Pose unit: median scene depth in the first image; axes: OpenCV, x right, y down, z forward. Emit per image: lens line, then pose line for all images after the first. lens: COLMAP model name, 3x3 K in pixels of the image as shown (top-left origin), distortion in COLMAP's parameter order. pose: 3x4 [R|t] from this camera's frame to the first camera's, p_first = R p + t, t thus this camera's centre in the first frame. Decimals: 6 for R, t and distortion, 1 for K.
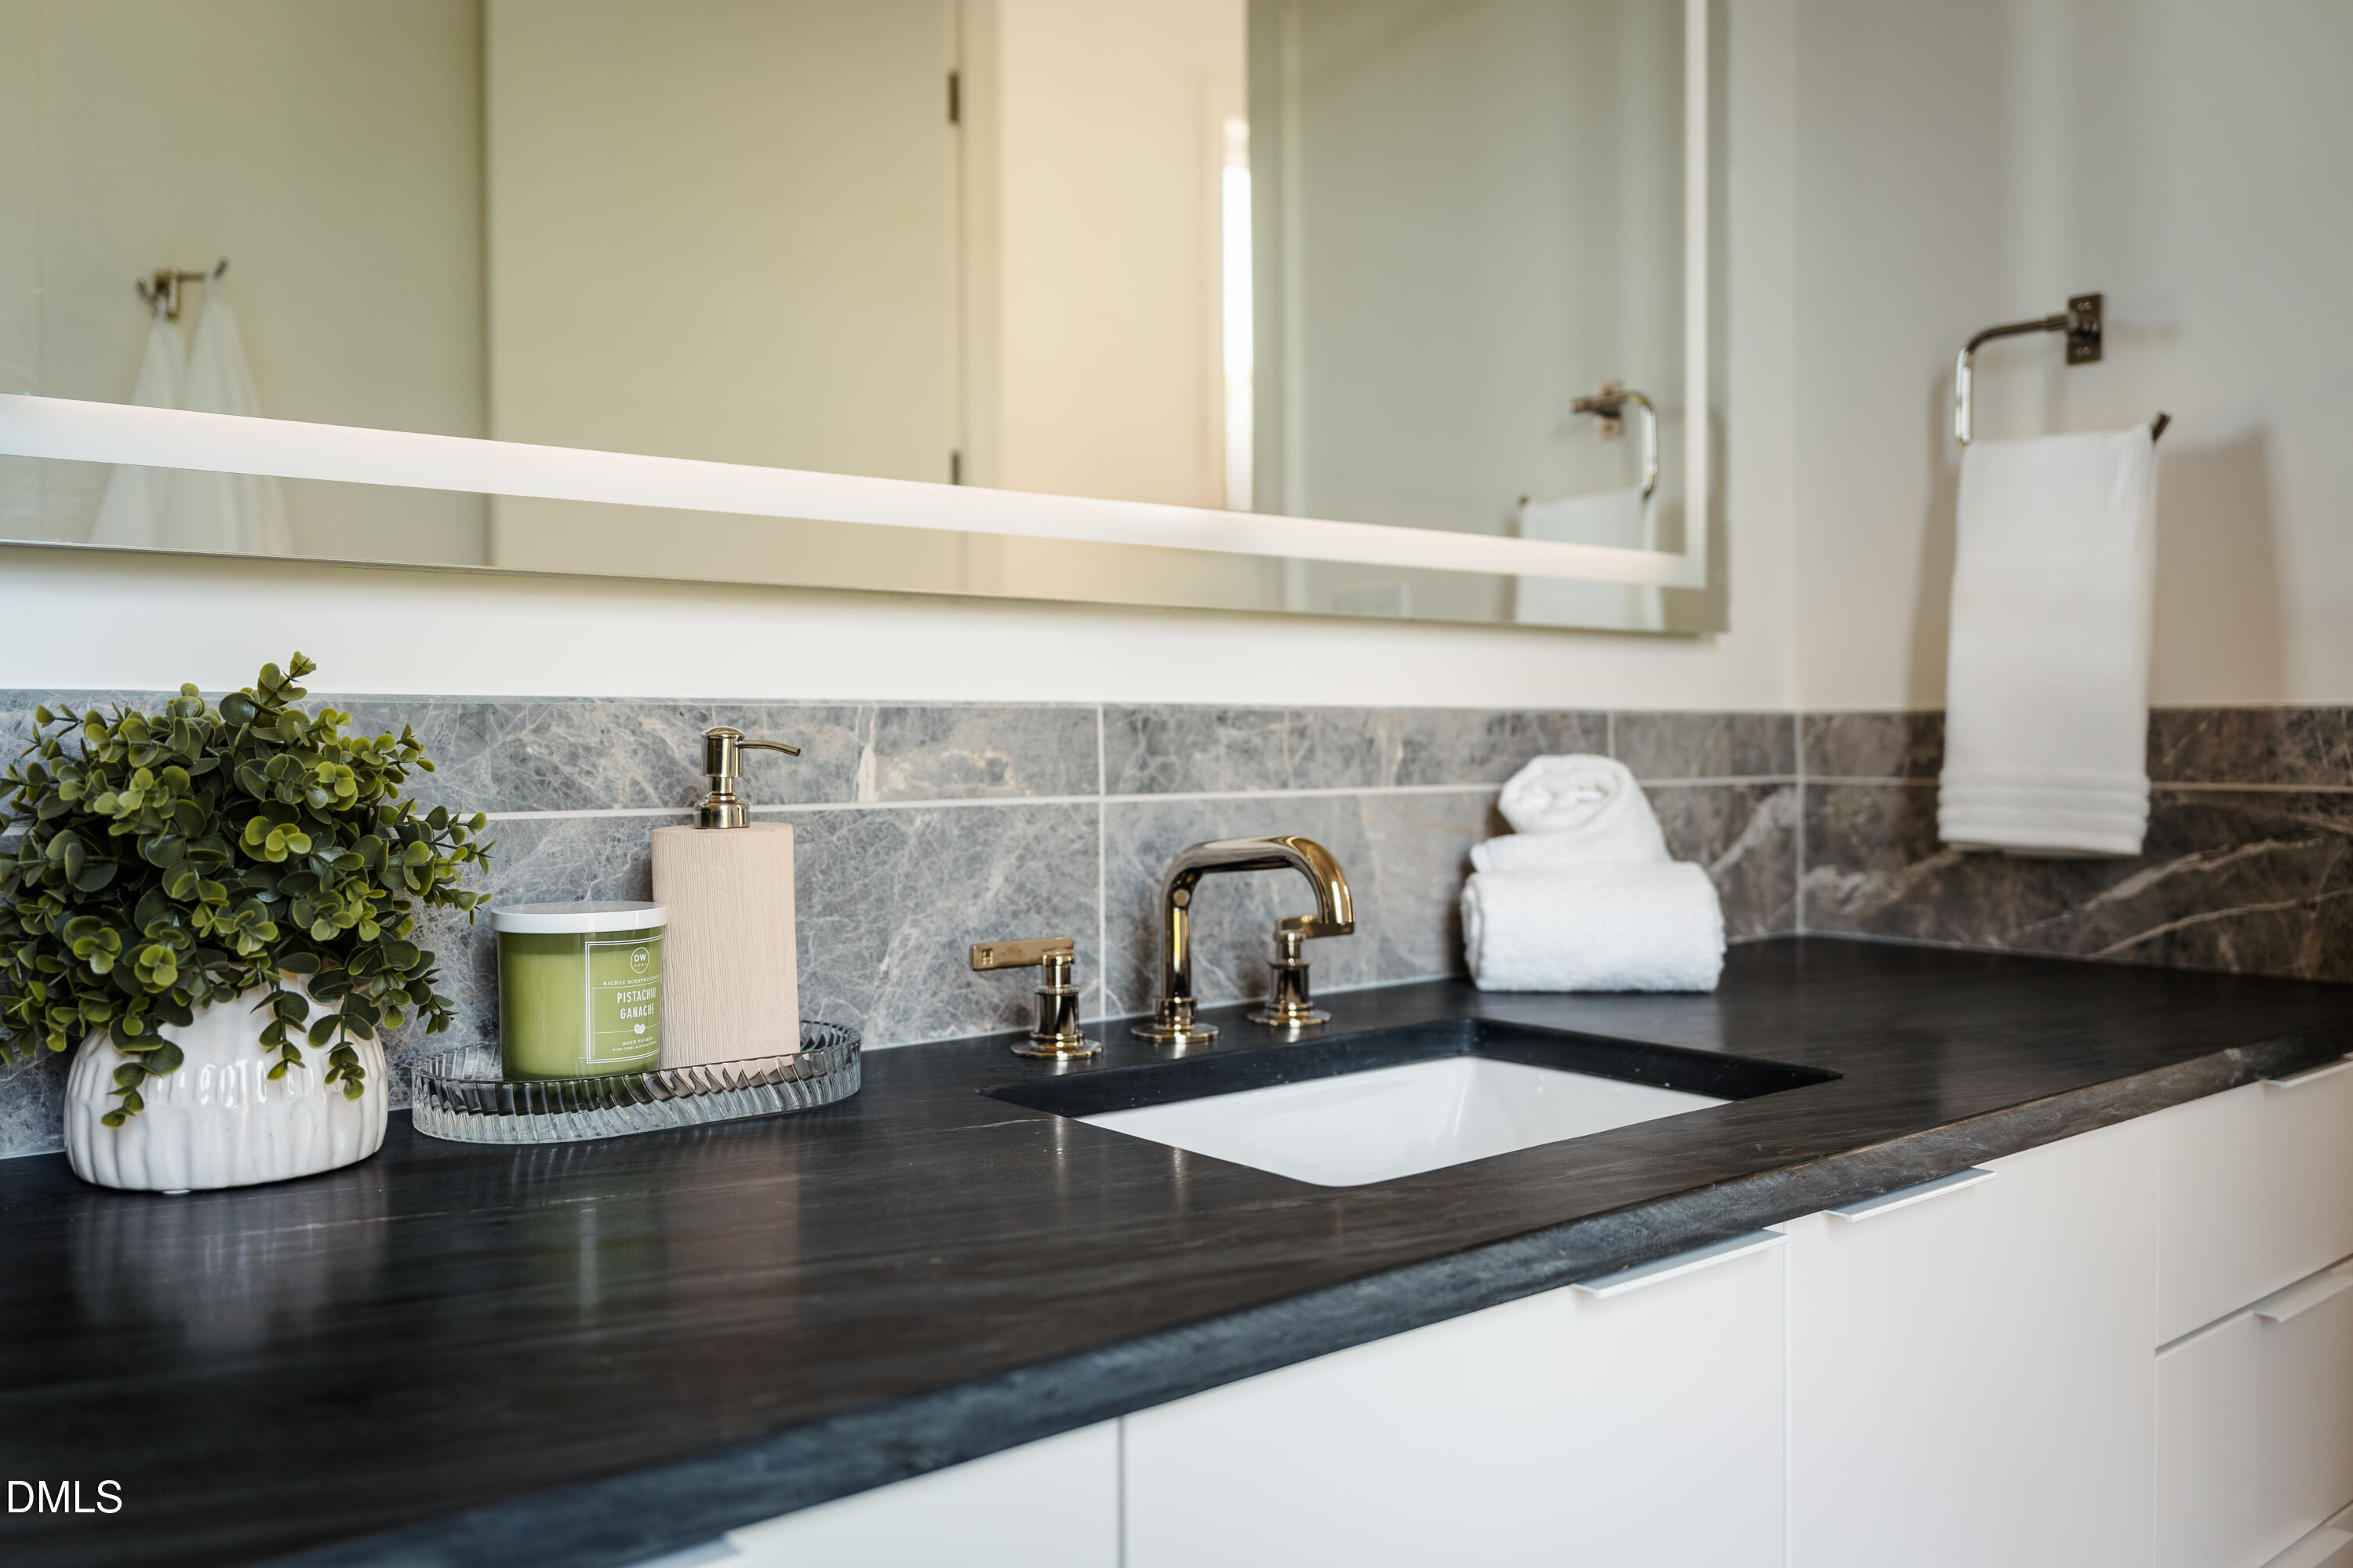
lens RADIAL K [[1906.4, 0, 1167.6], [0, 1906.4, 758.1], [0, 0, 1]] dist [0.001469, 0.001937]
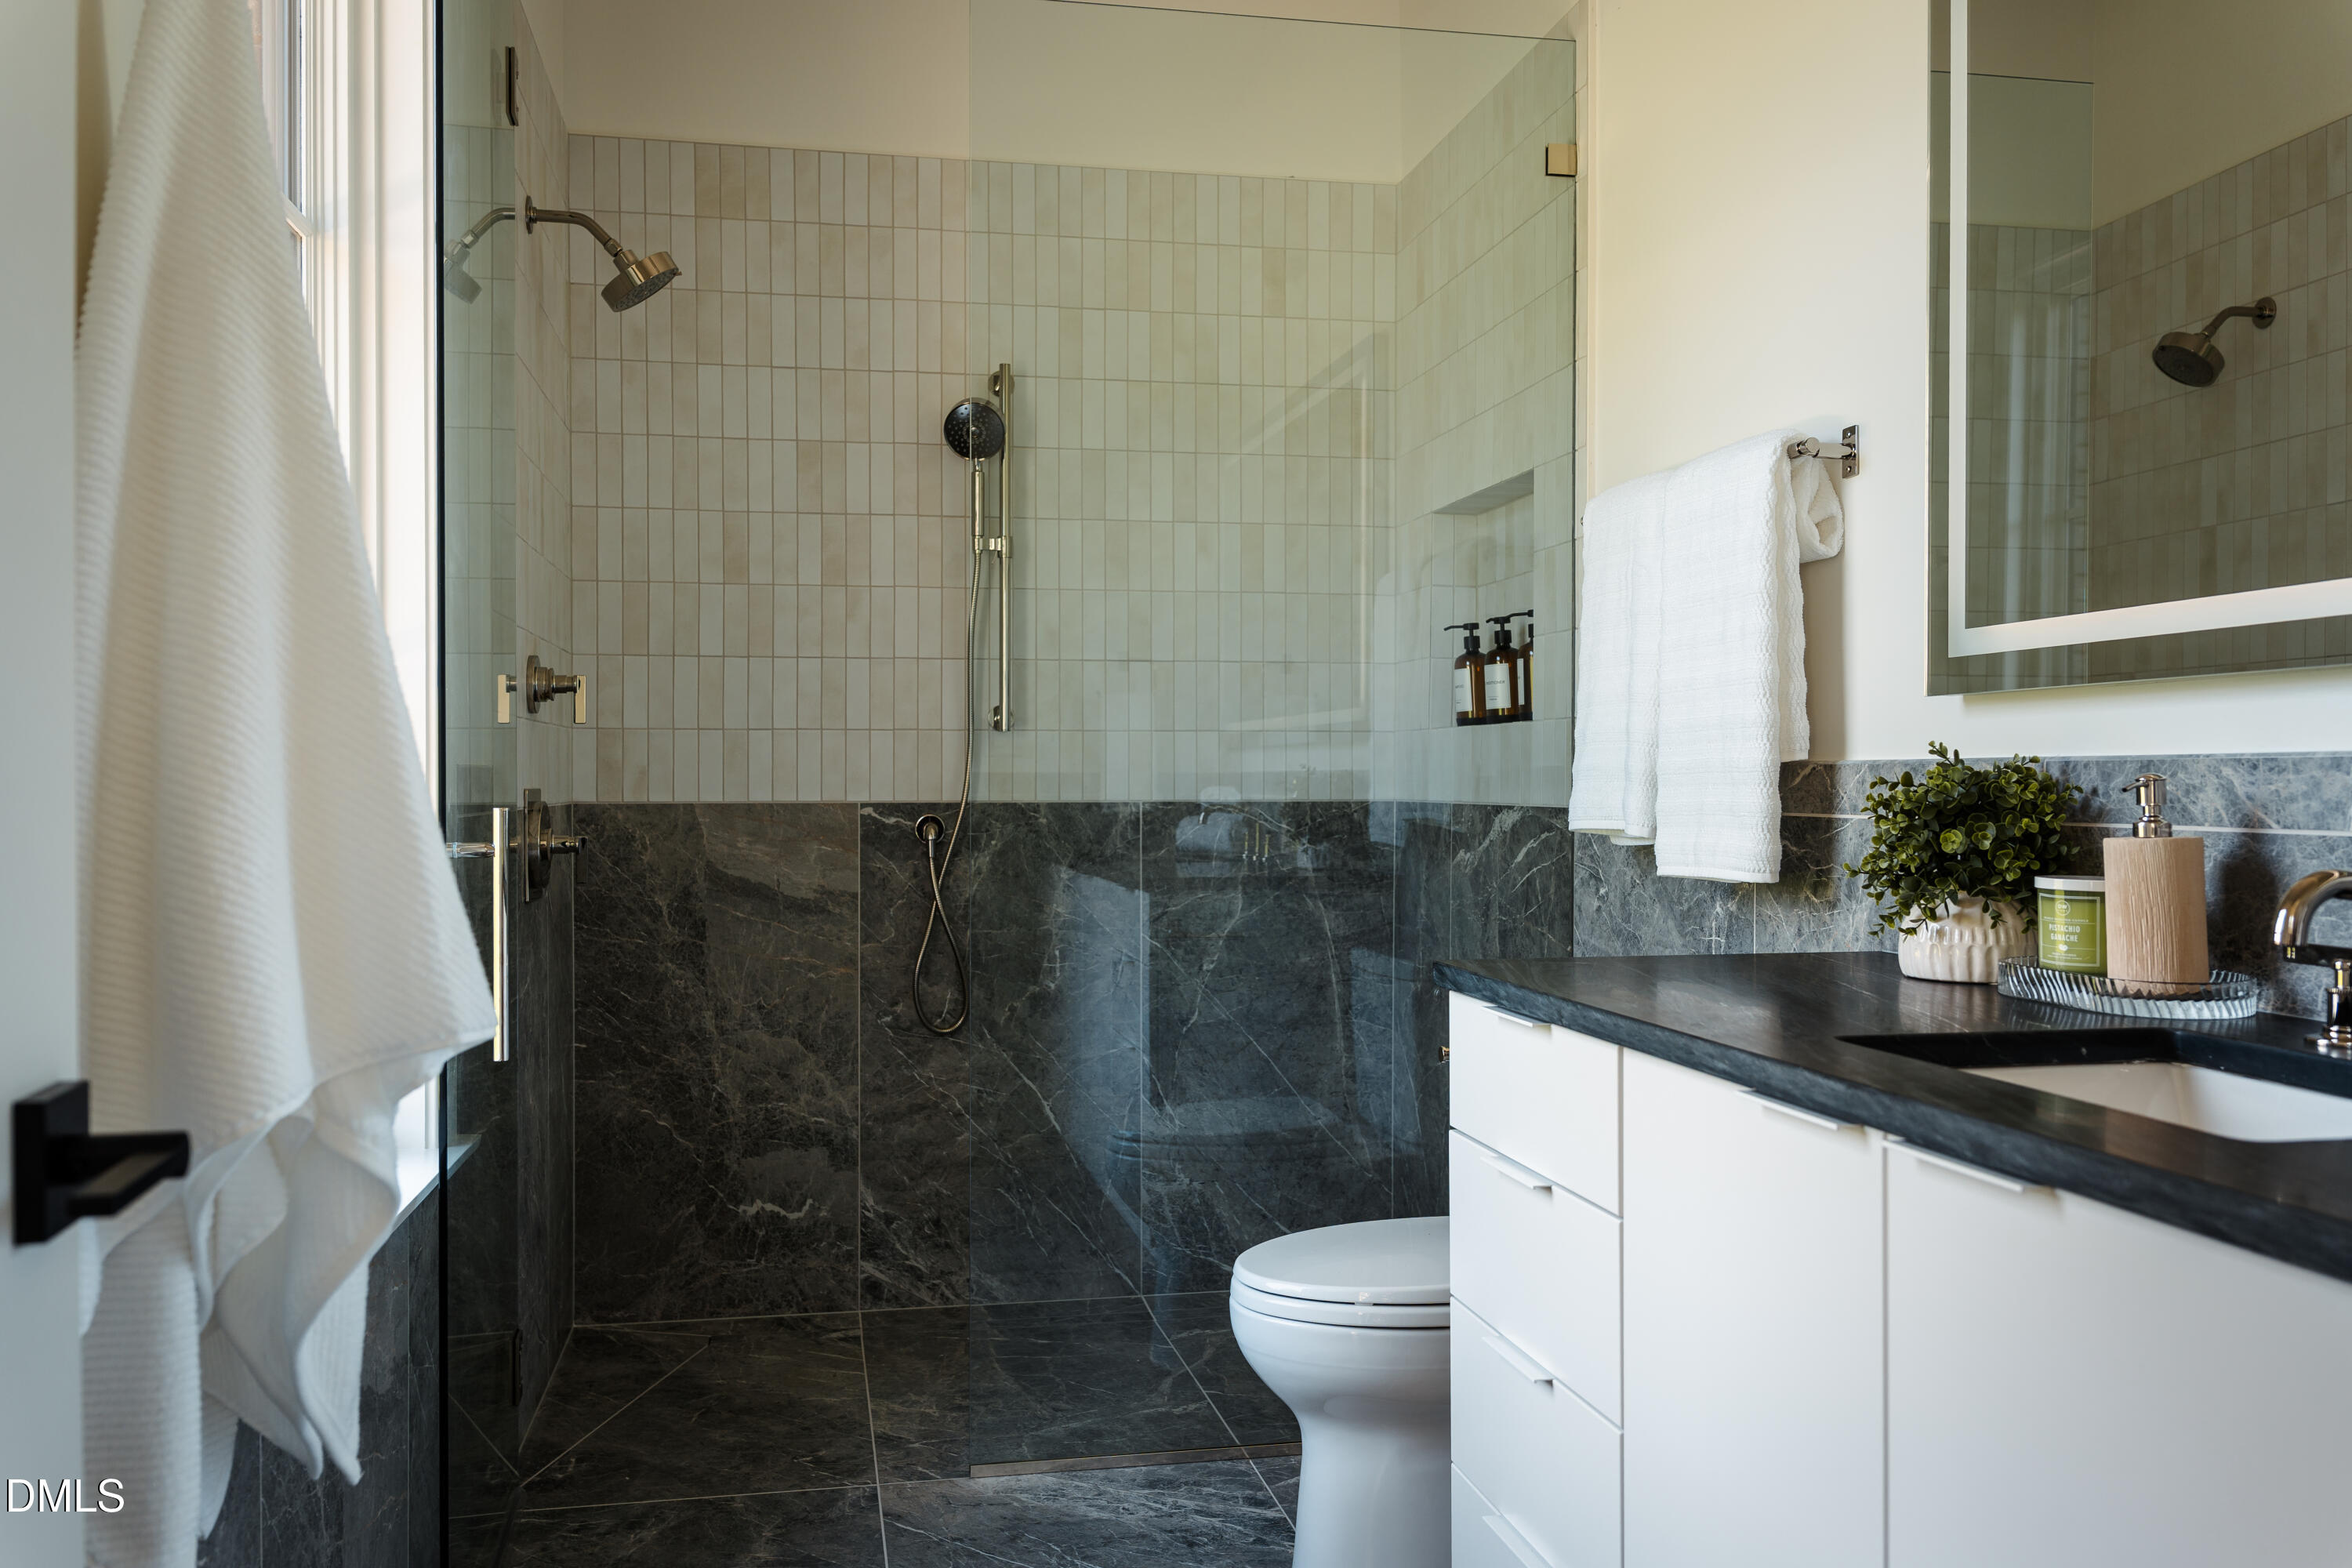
lens RADIAL K [[1905.6, 0, 1167.1], [0, 1905.6, 758.1], [0, 0, 1]] dist [0.001469, 0.001937]
pose [[-0.477786, -0.007666, -0.878443, 1.481674], [-0.011255, 0.999933, -0.002604, -0.015172], [0.878404, 0.008643, -0.477840, 1.000310]]
